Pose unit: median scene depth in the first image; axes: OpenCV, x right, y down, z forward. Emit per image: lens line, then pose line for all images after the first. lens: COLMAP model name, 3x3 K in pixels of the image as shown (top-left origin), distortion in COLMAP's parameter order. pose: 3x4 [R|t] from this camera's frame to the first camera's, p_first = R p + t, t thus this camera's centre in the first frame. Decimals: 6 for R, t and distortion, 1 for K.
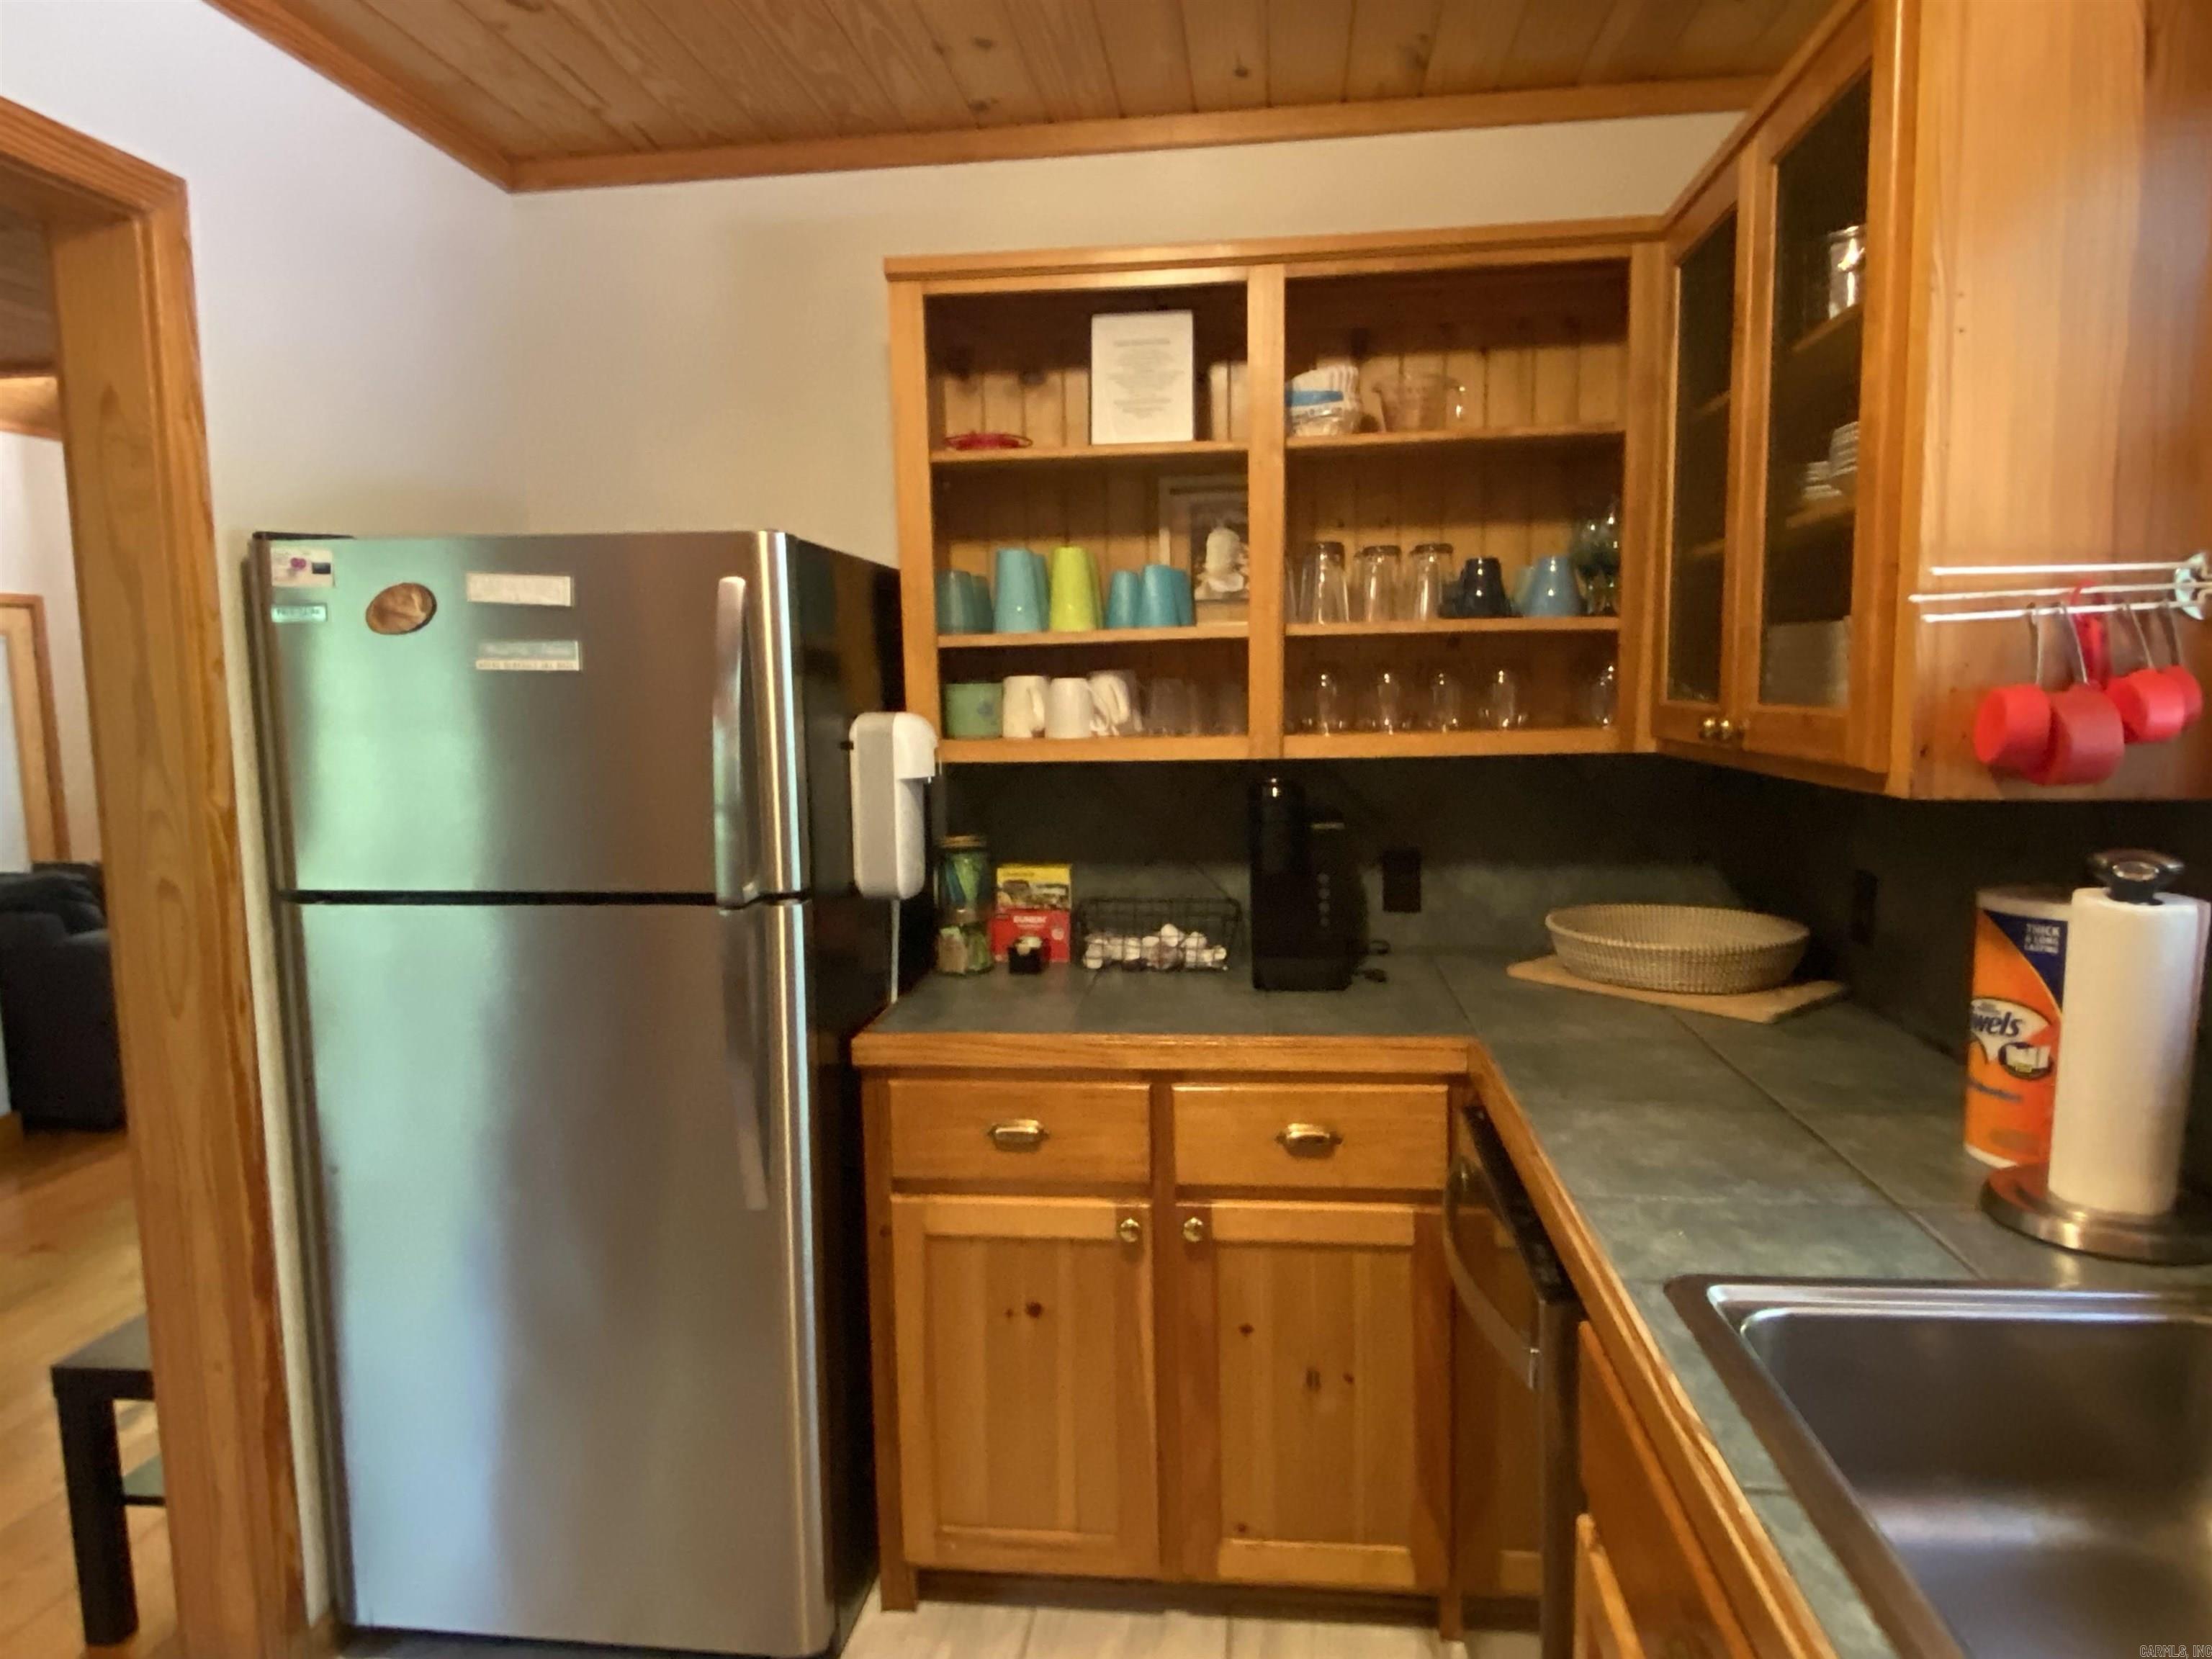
lens RADIAL K [[1346.9, 0, 1113.6], [0, 1346.9, 821.7], [0, 0, 1]] dist [0.063638, -0.072818]
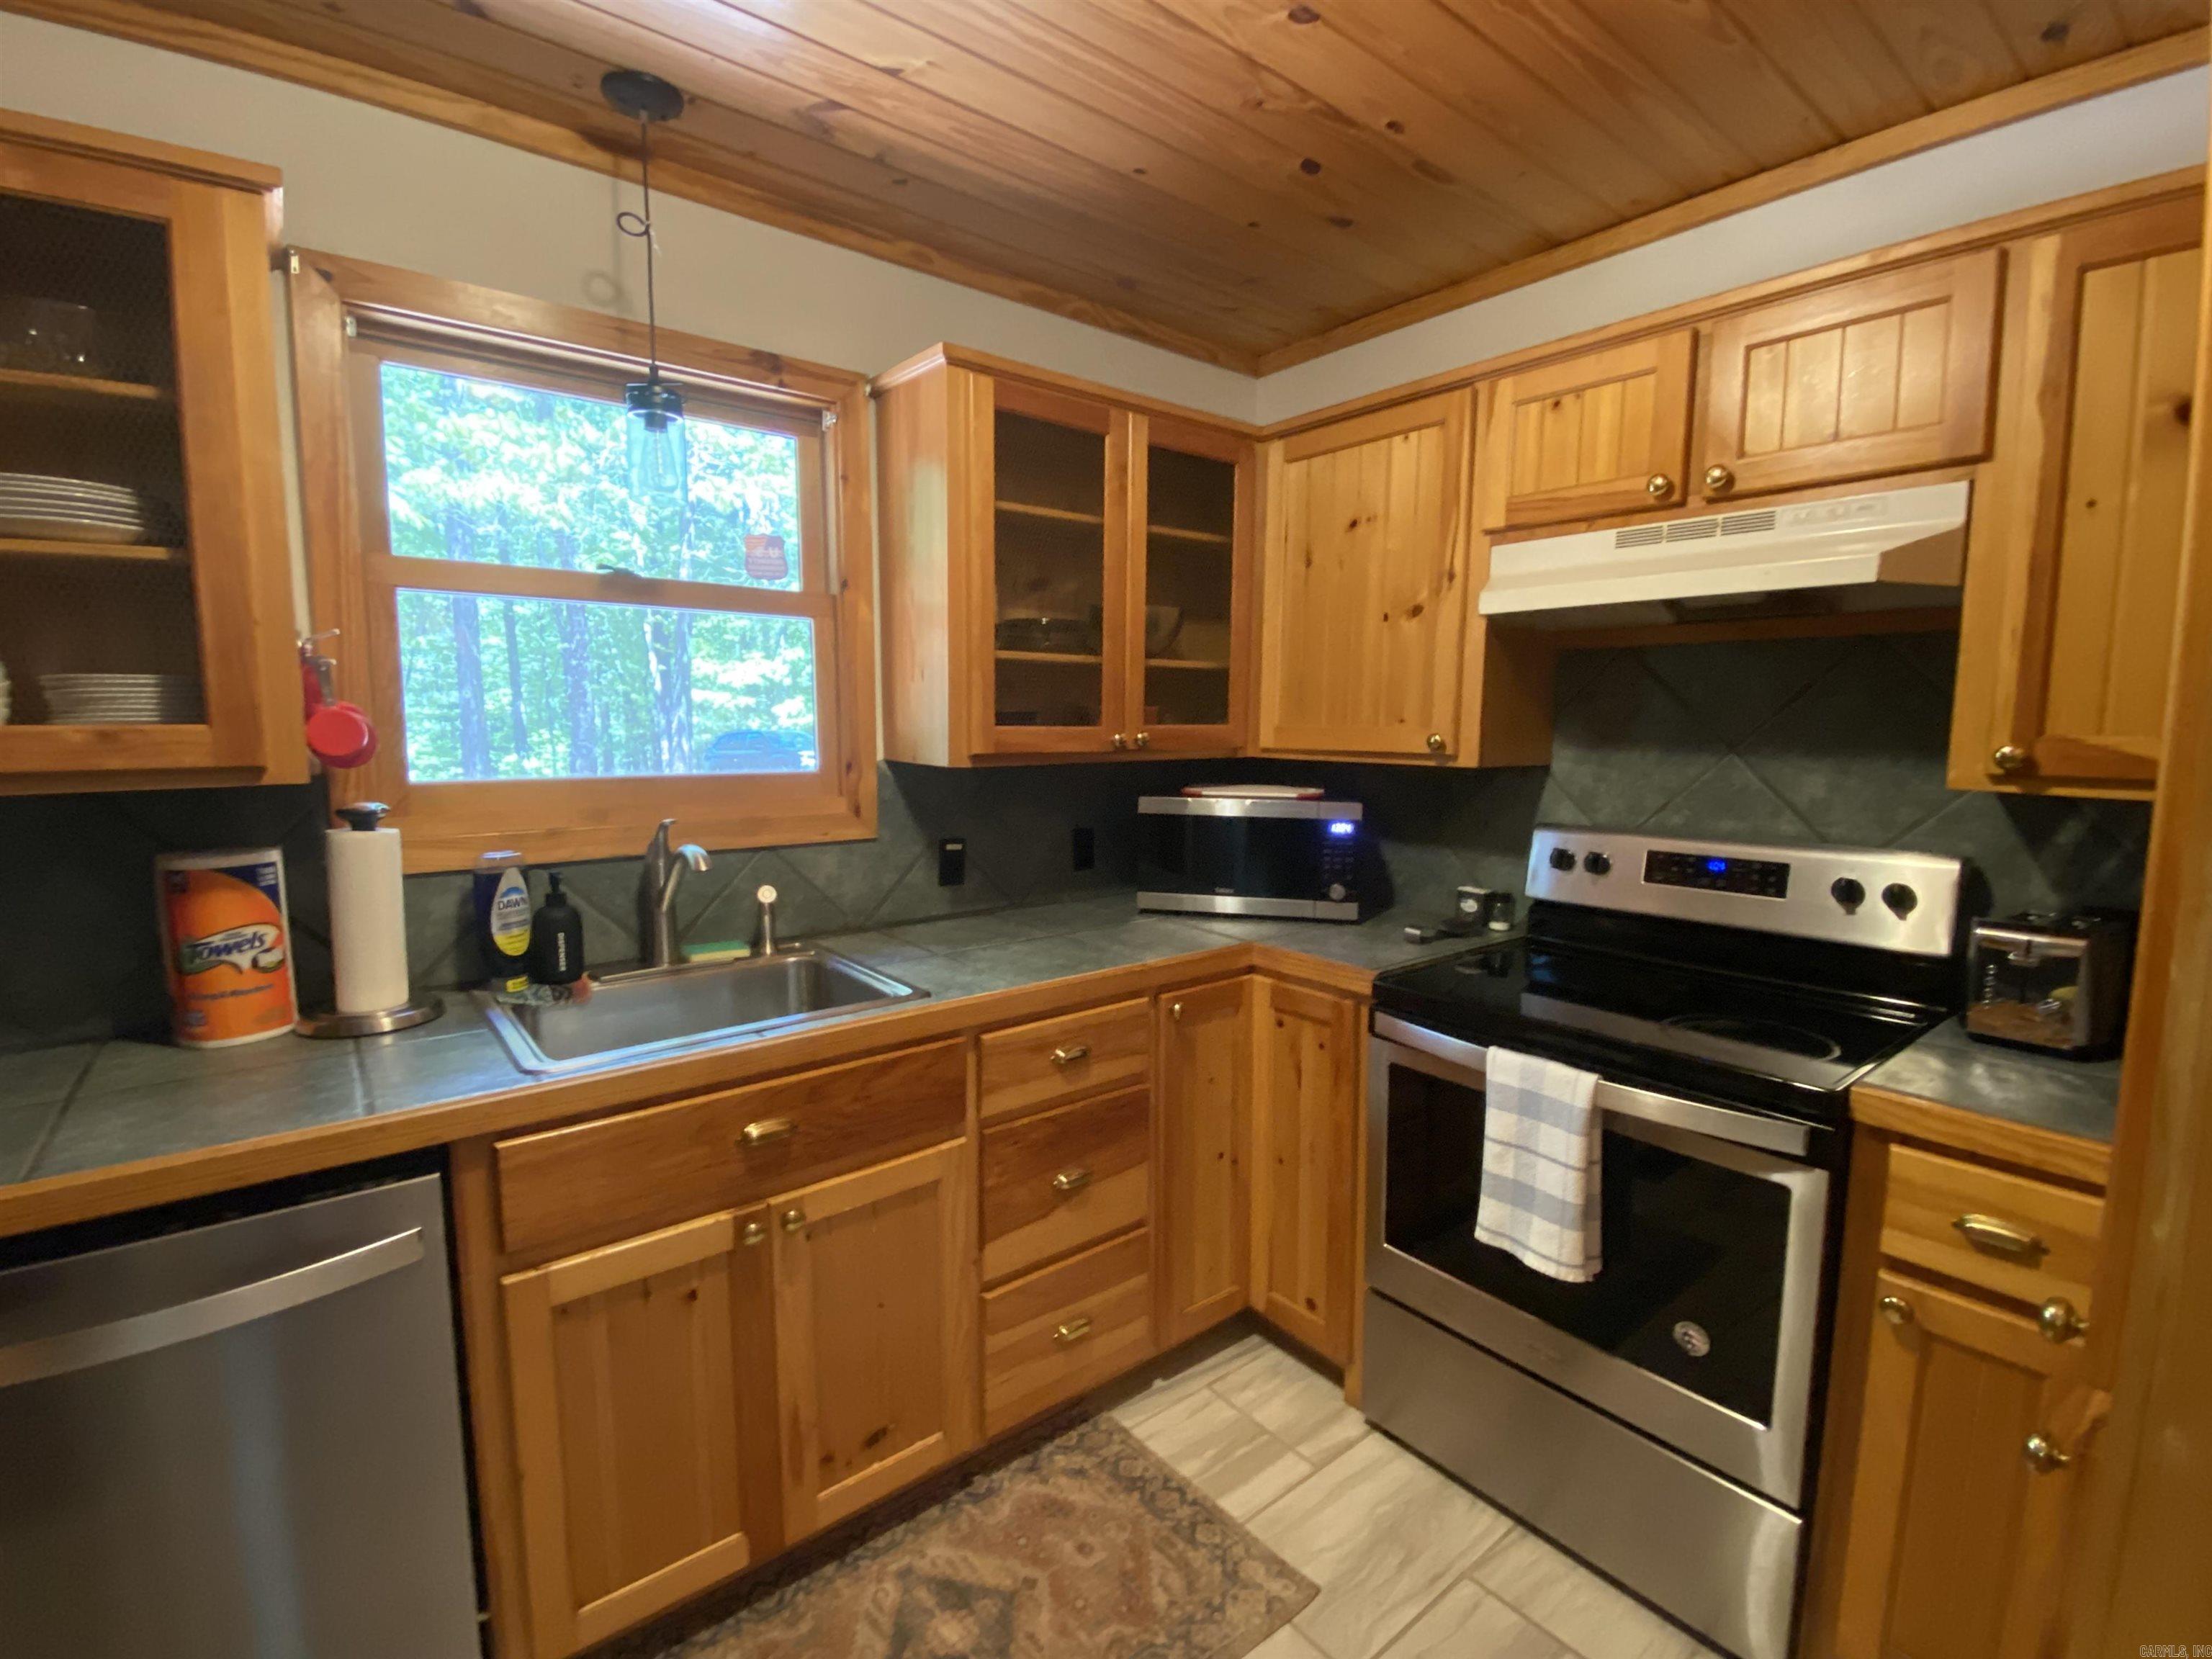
lens RADIAL K [[994.9, 0, 1106.0], [0, 994.9, 829.5], [0, 0, 1]] dist [0.019581, -0.028796]
pose [[-0.724595, -0.059363, 0.686614, -0.497651], [0.078406, 0.982714, 0.167707, -0.051401], [-0.684701, 0.175354, -0.707415, 0.754810]]
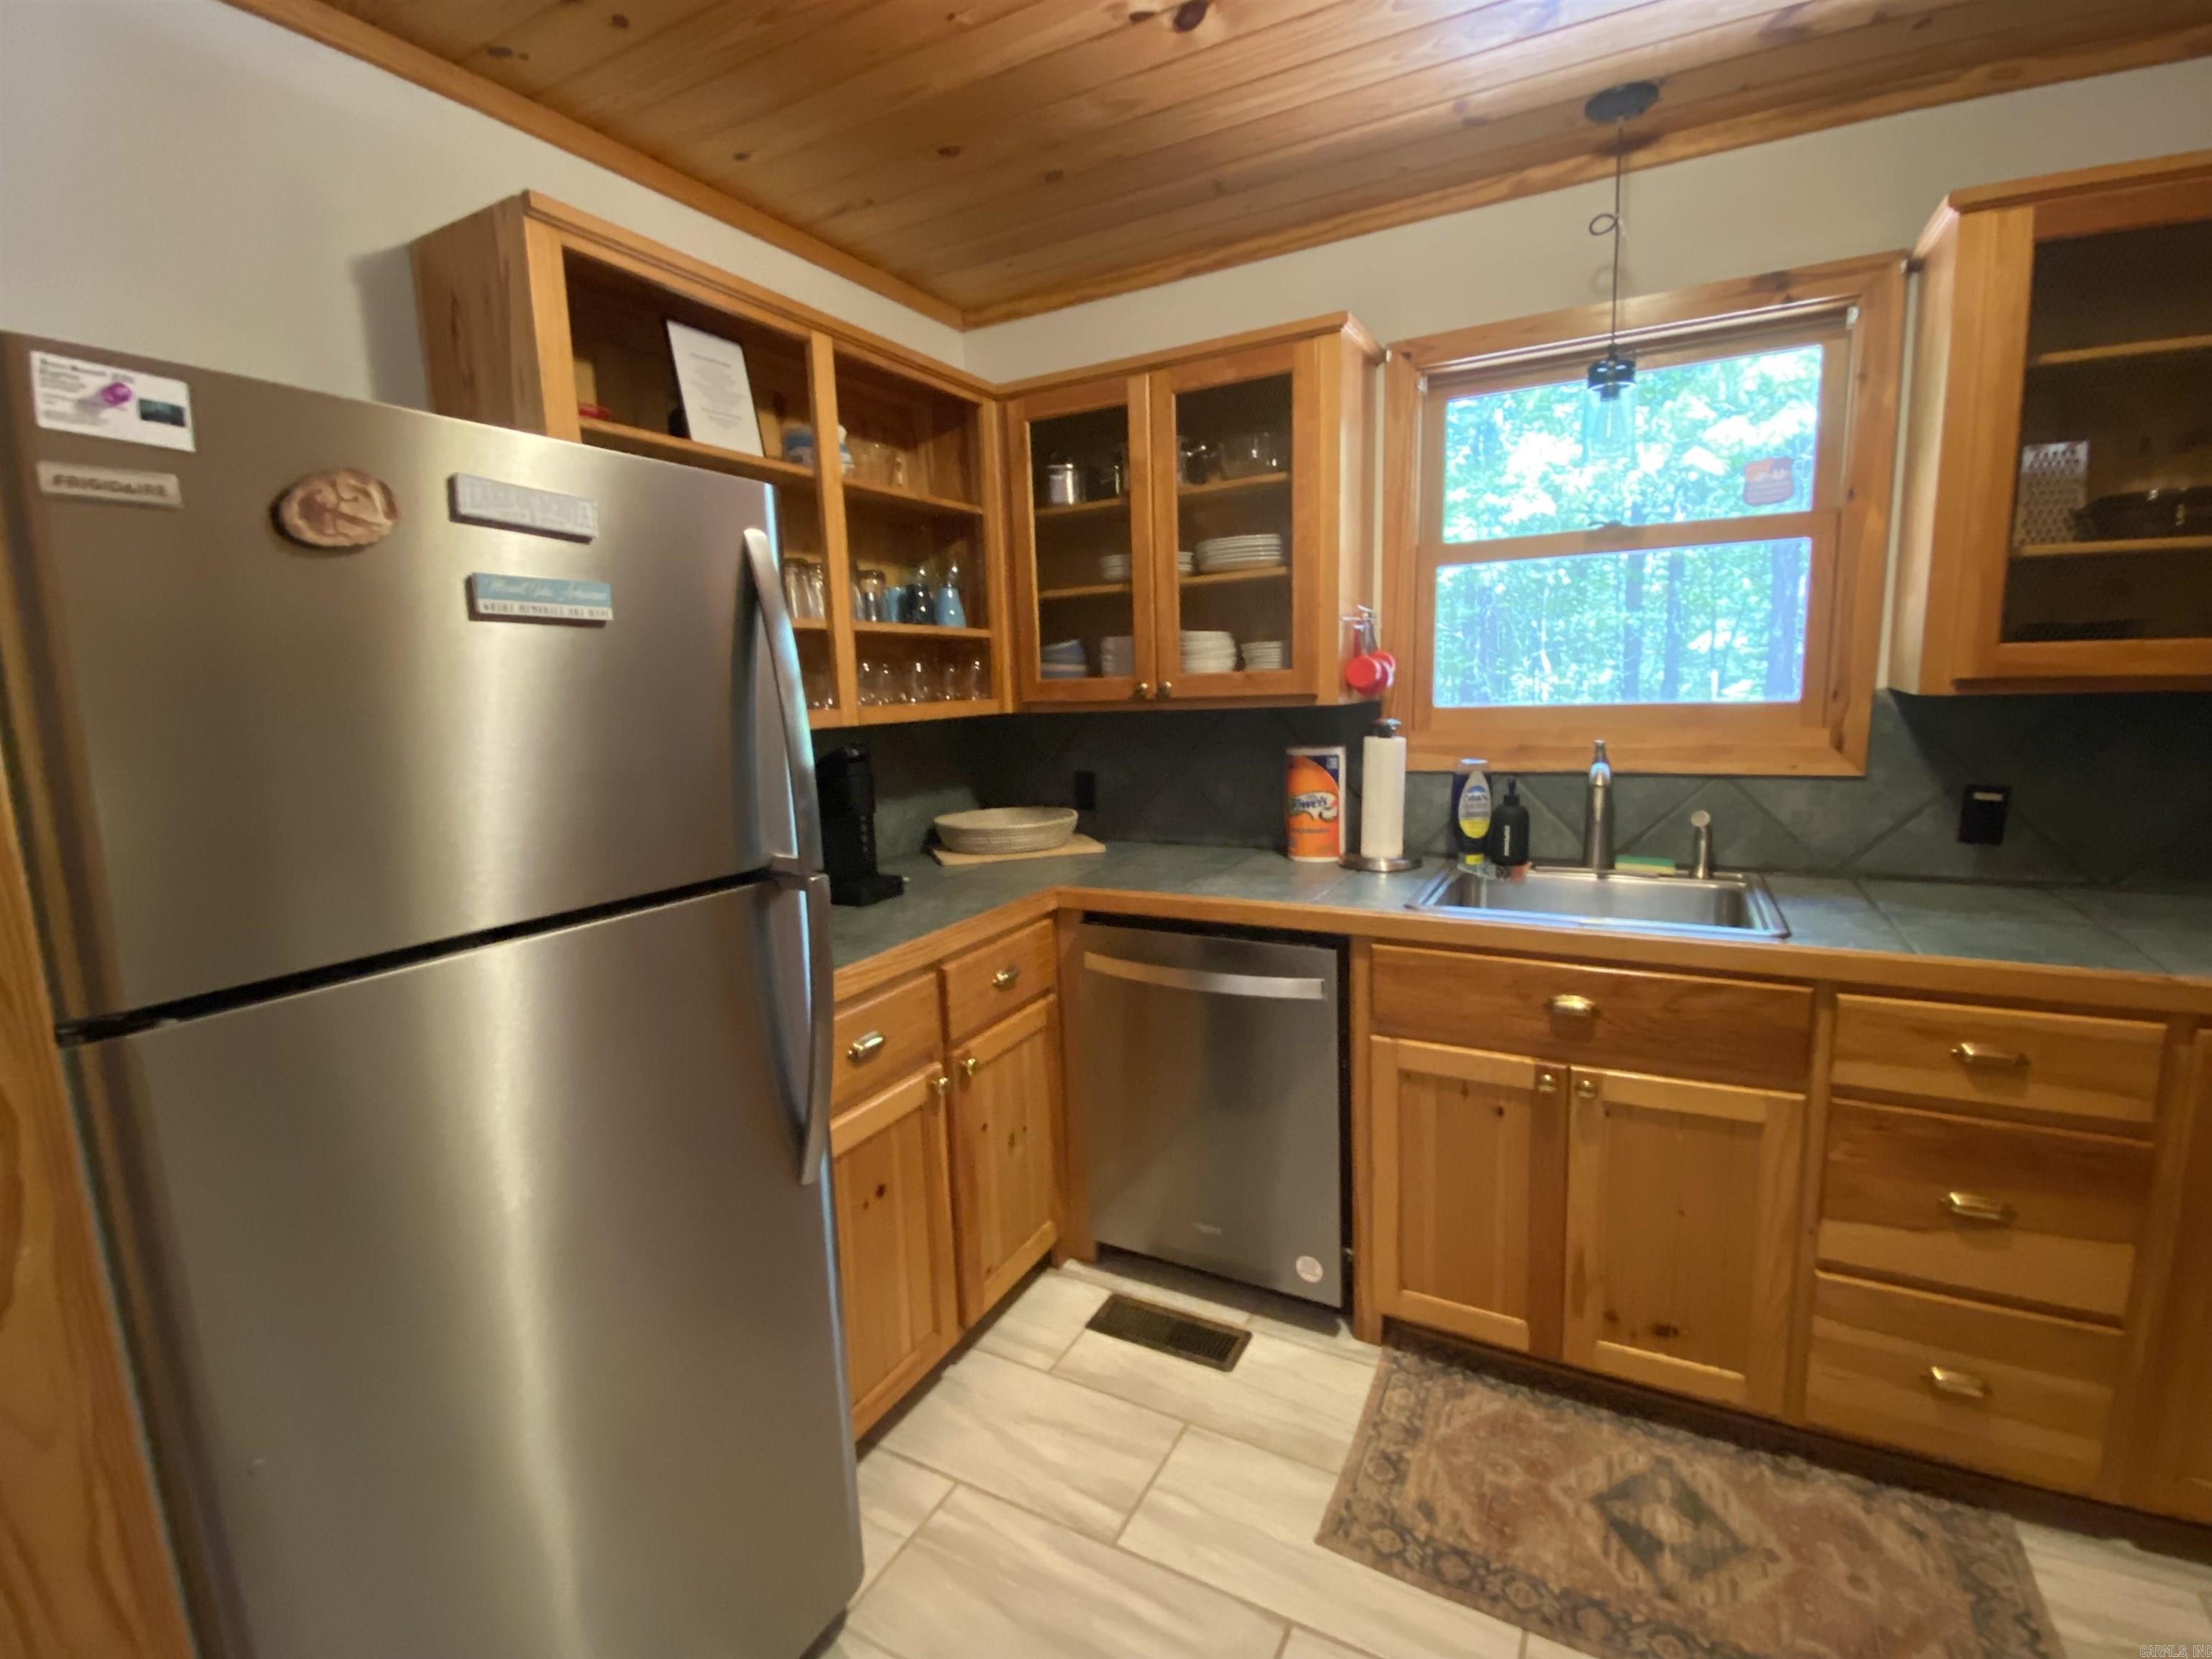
lens RADIAL K [[994.9, 0, 1106.0], [0, 994.9, 829.5], [0, 0, 1]] dist [0.019581, -0.028796]
pose [[0.367099, -0.133342, 0.920575, -0.754313], [0.122373, 0.987993, 0.094308, -0.009901], [-0.922097, 0.078033, 0.379009, 0.469612]]
